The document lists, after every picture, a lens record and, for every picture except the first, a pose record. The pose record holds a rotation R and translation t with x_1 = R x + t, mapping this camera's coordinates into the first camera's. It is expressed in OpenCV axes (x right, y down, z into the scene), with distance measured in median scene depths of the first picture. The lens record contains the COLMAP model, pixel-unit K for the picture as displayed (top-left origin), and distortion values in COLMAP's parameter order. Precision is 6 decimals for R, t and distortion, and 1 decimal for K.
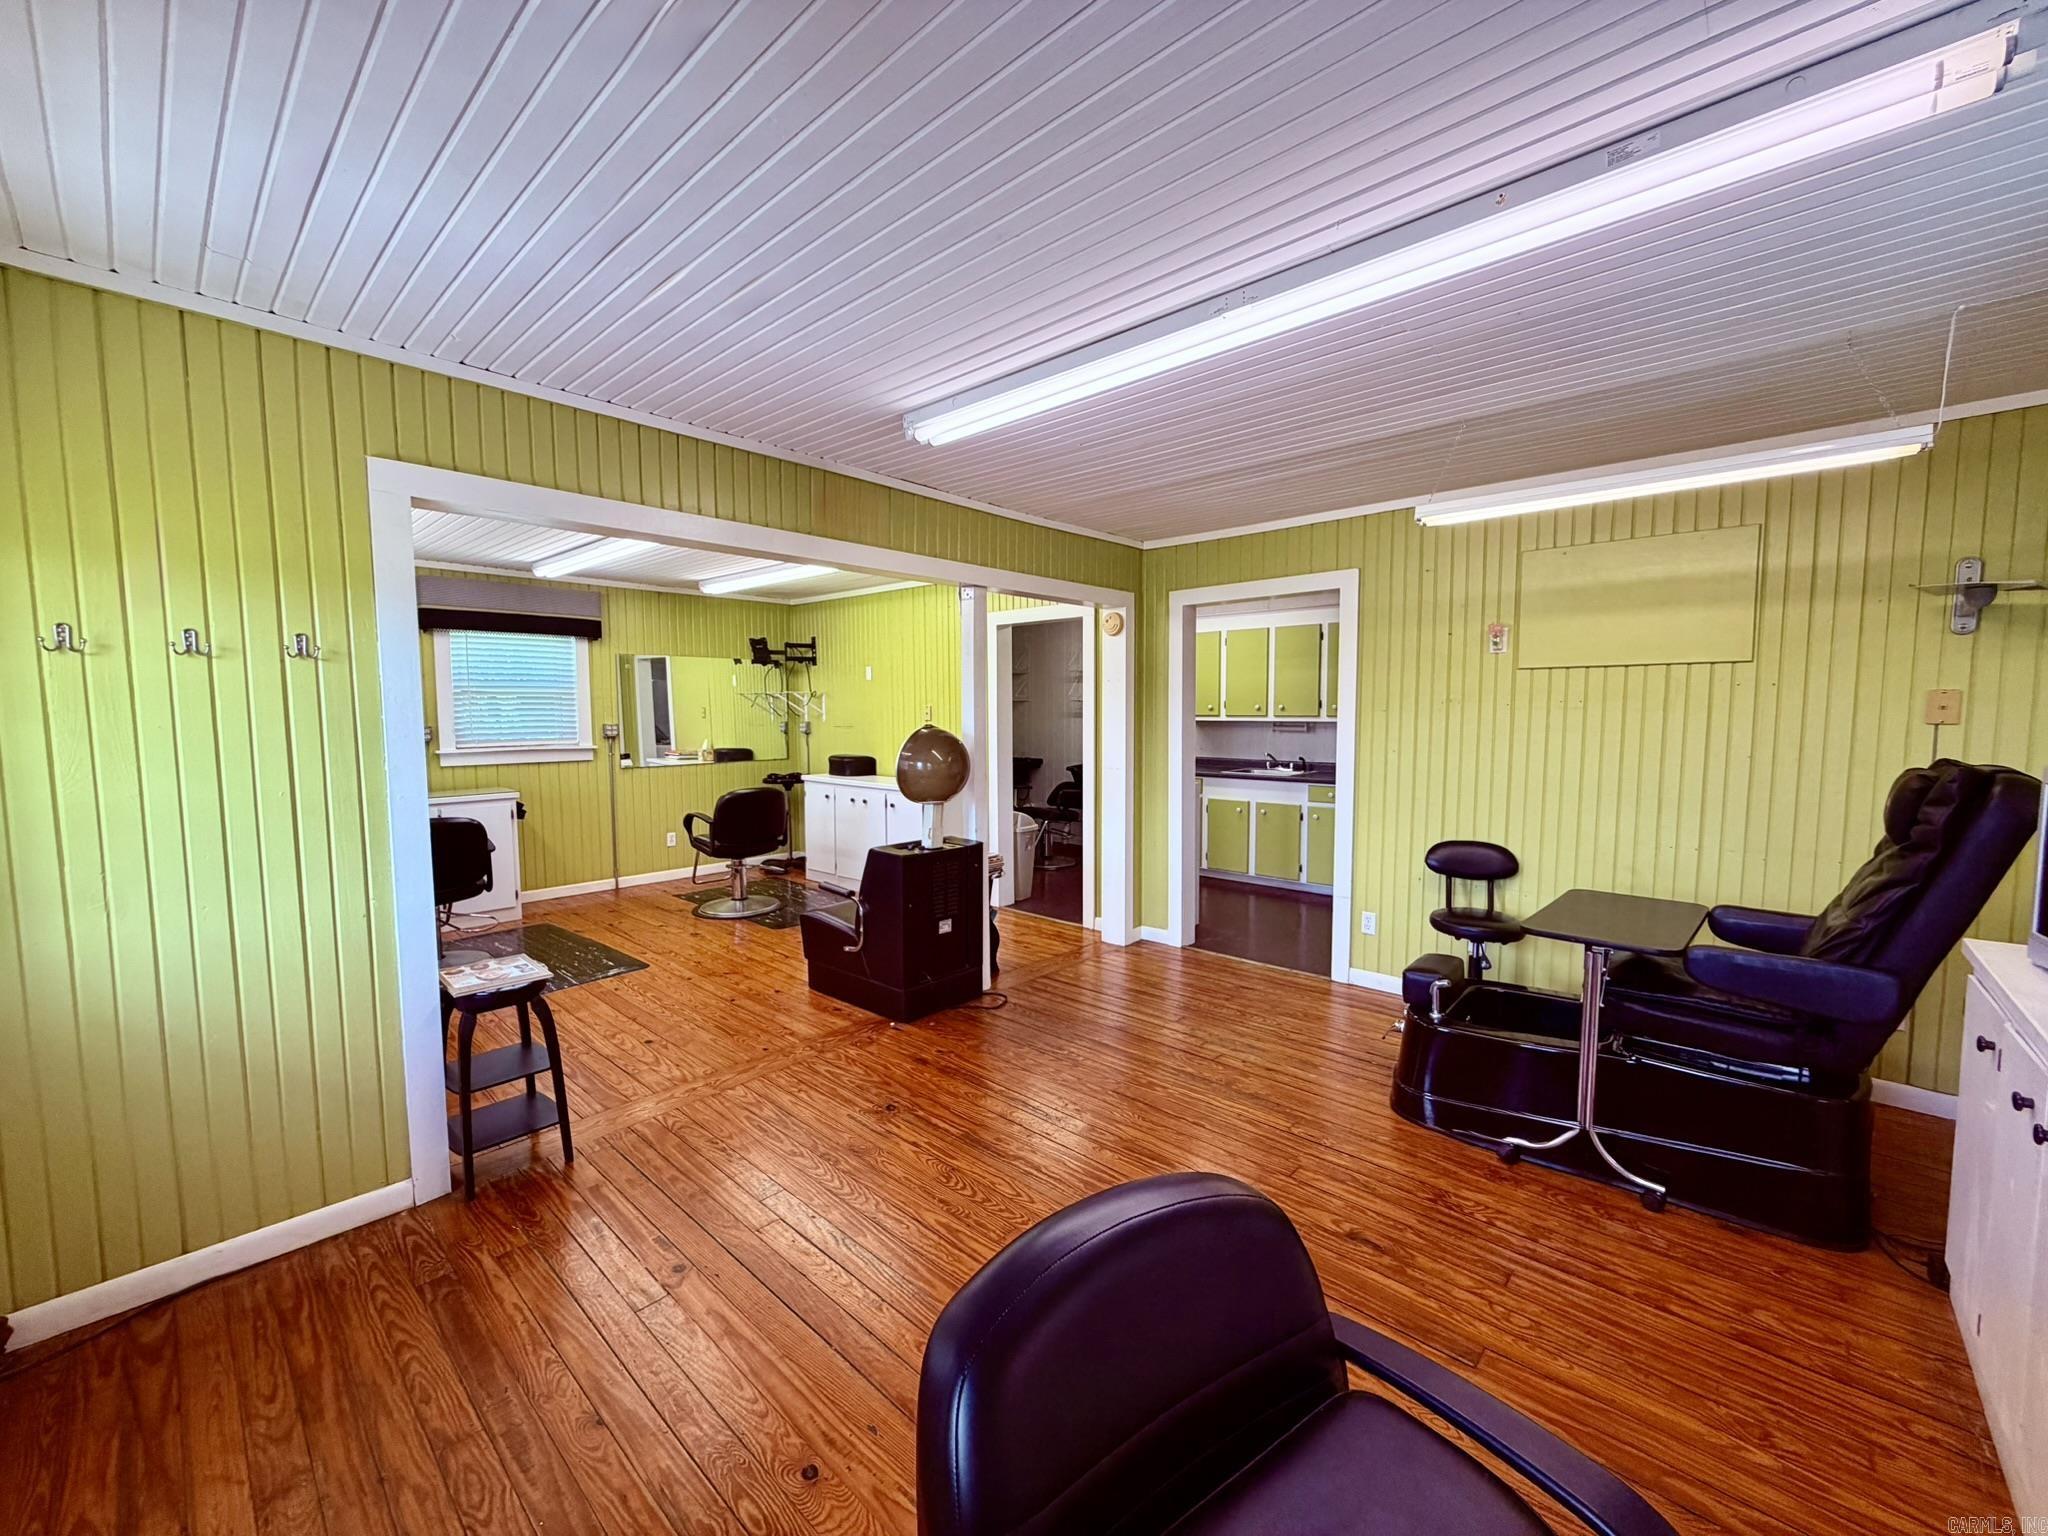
lens RADIAL K [[817.2, 0, 1015.9], [0, 817.2, 765.2], [0, 0, 1]] dist [0.000740, -0.000184]
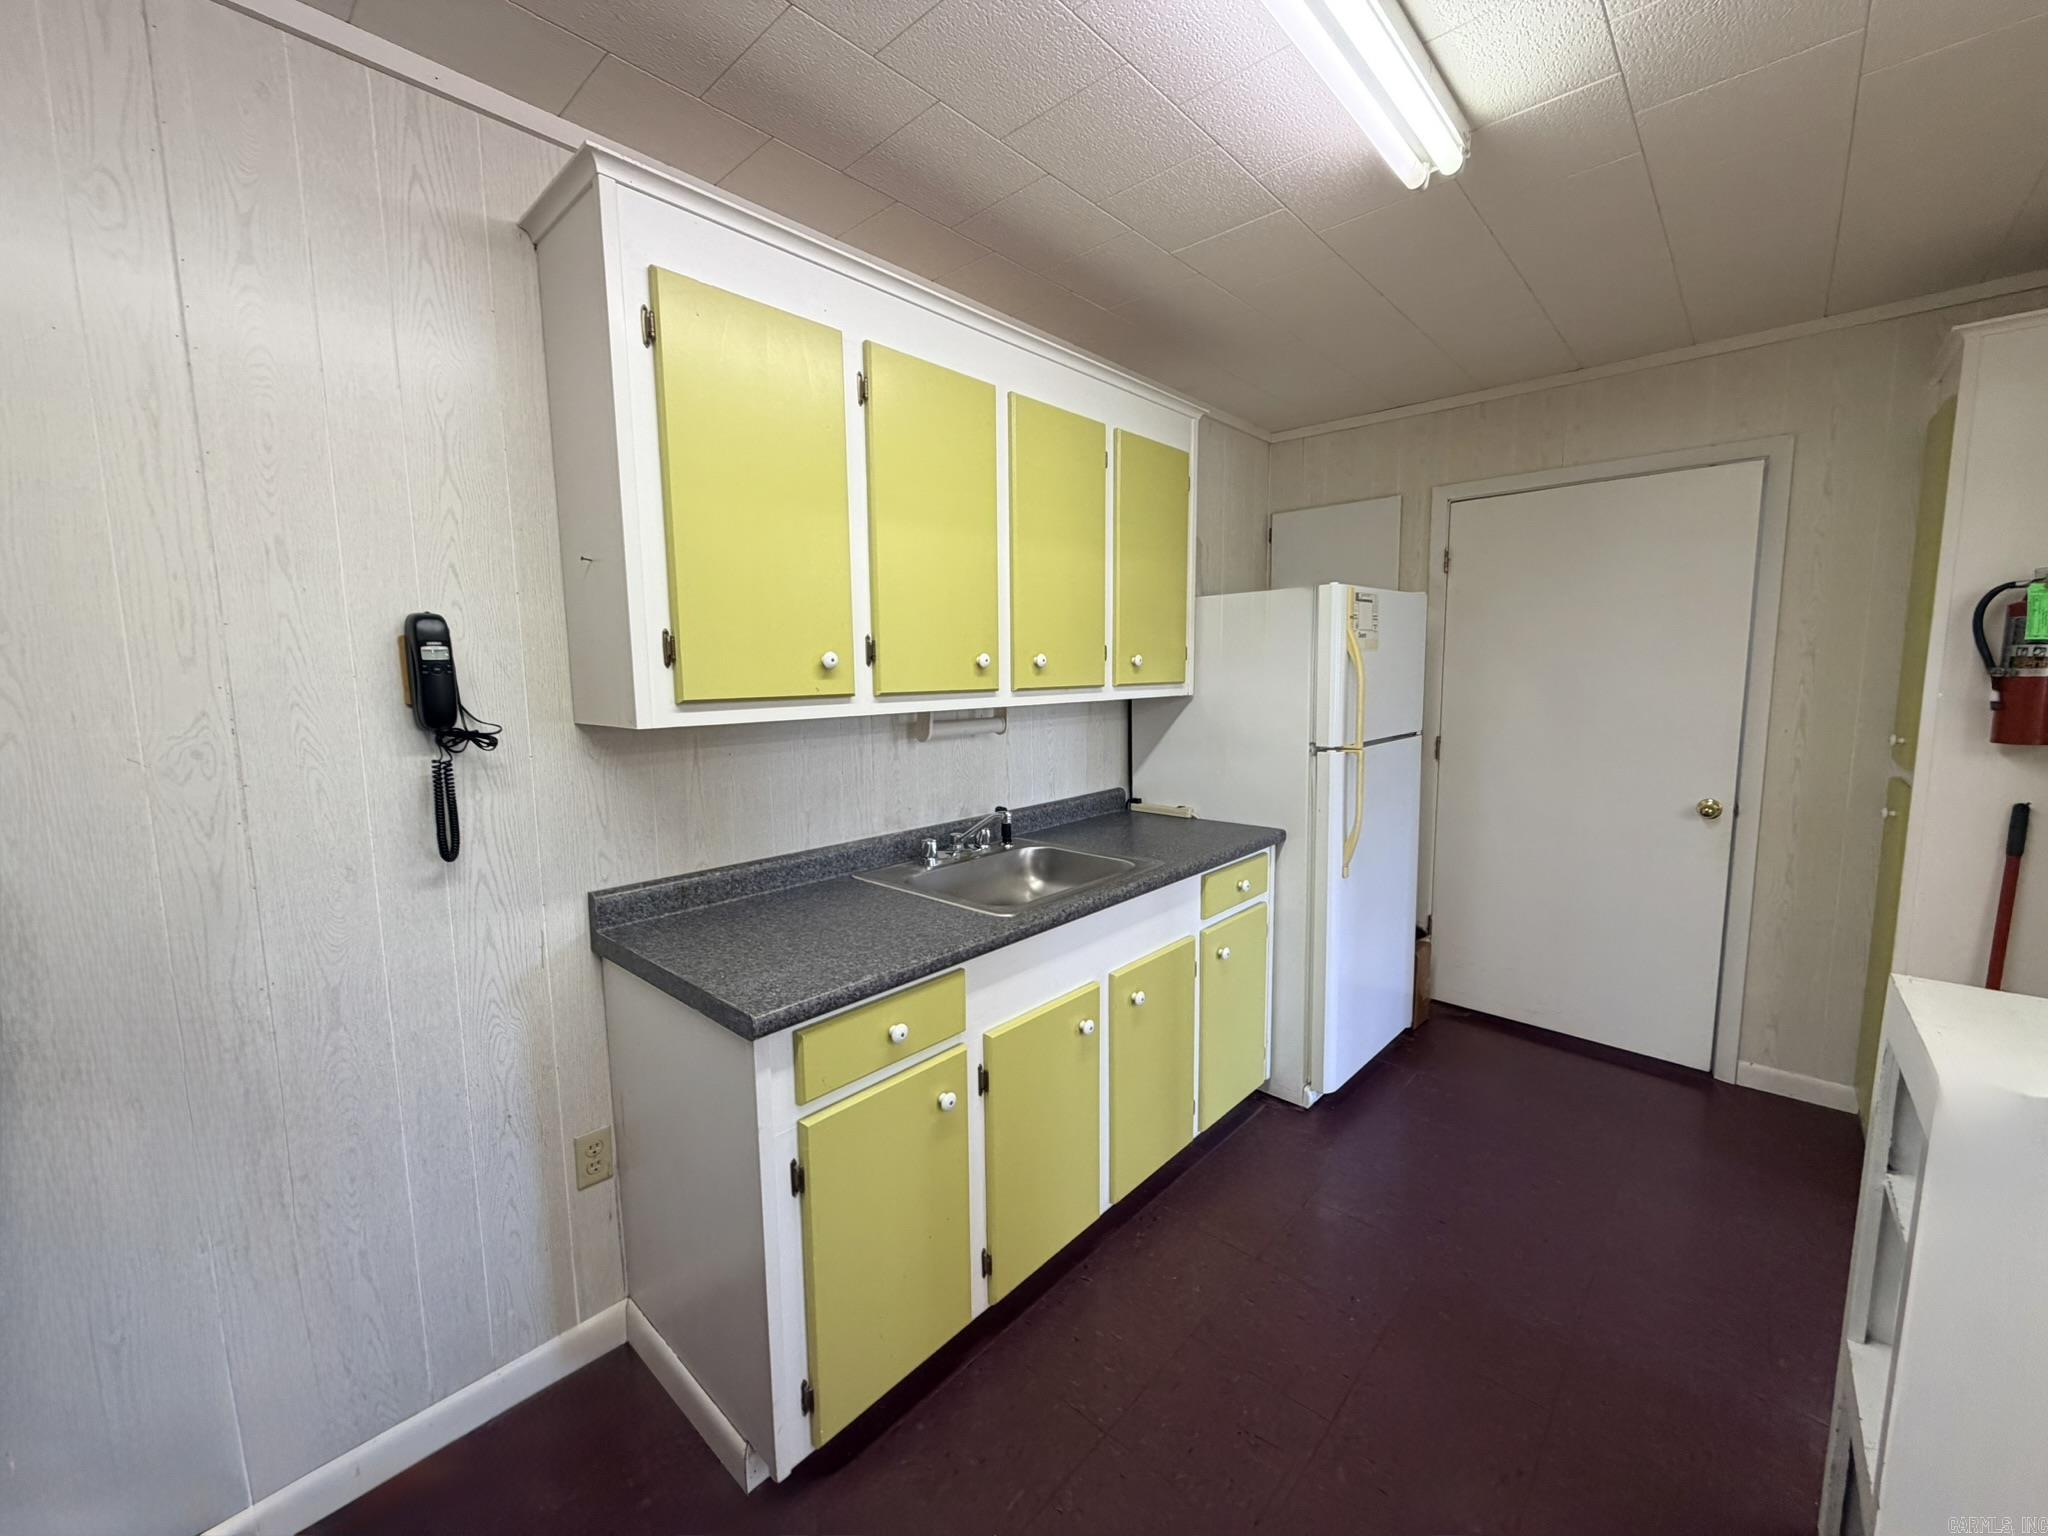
lens RADIAL K [[813.8, 0, 1060.3], [0, 813.8, 773.5], [0, 0, 1]] dist [0.000062, -0.000053]
pose [[-0.028011, -0.111673, 0.993350, 0.008533], [0.082328, 0.990106, 0.113629, -0.110010], [-0.996212, 0.084964, -0.018540, 1.716931]]
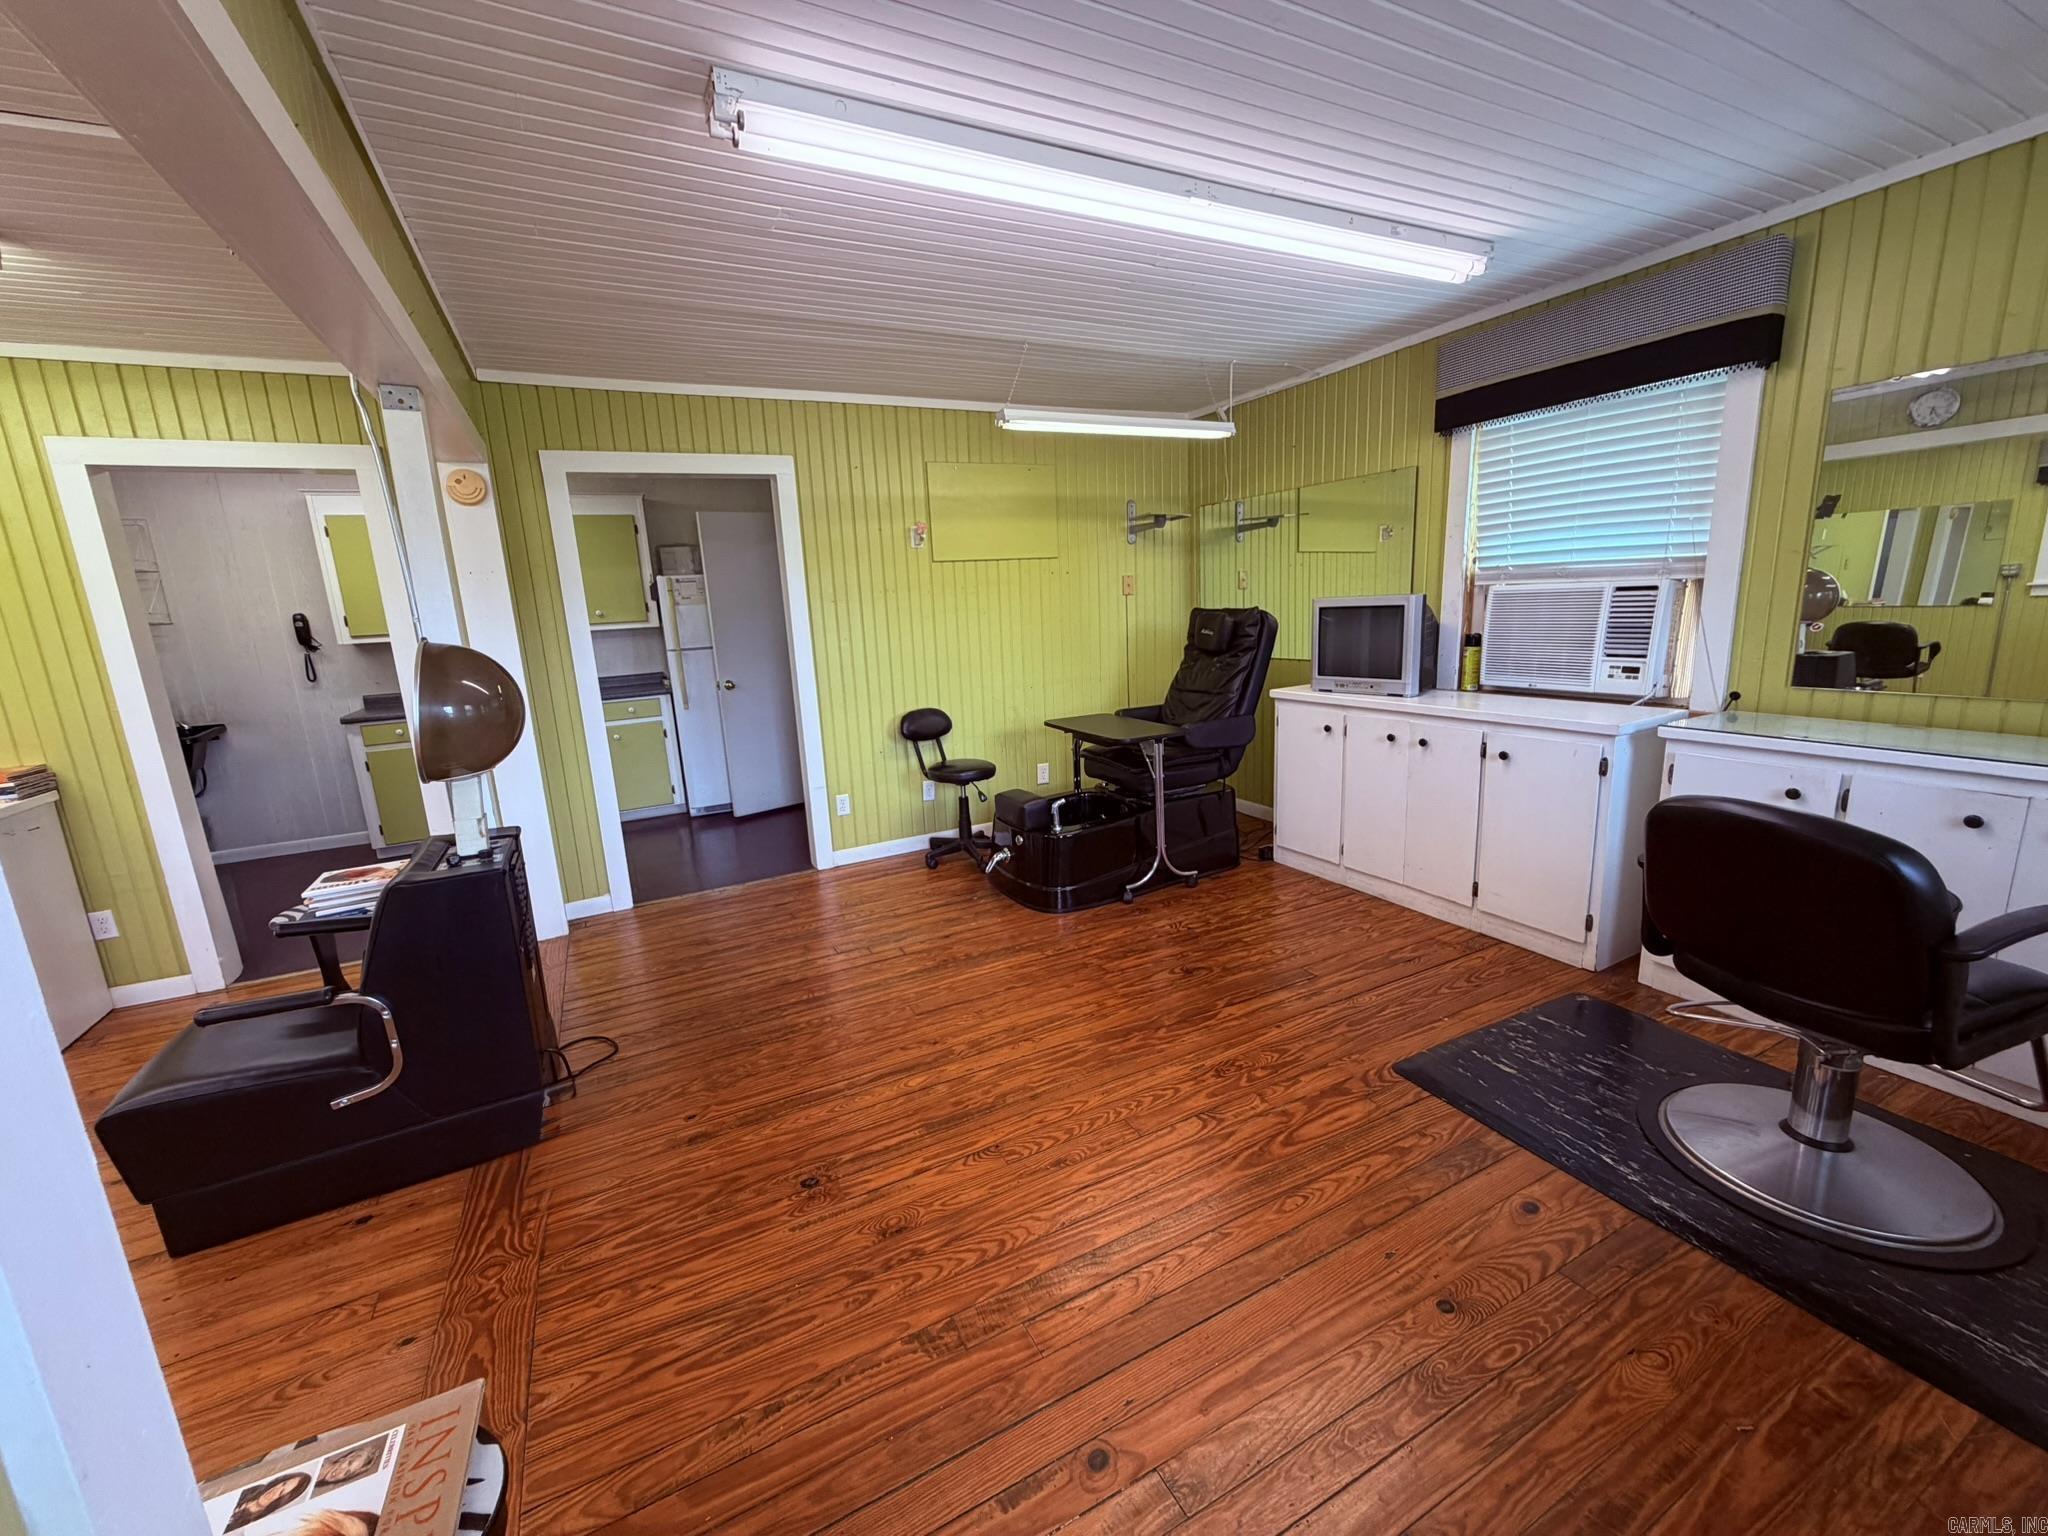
lens RADIAL K [[817.2, 0, 1015.9], [0, 817.2, 765.2], [0, 0, 1]] dist [0.000740, -0.000184]
pose [[0.343449, -0.201071, 0.917395, -0.485603], [0.116217, 0.978404, 0.170934, -0.014007], [-0.931953, 0.047909, 0.359400, 0.431375]]
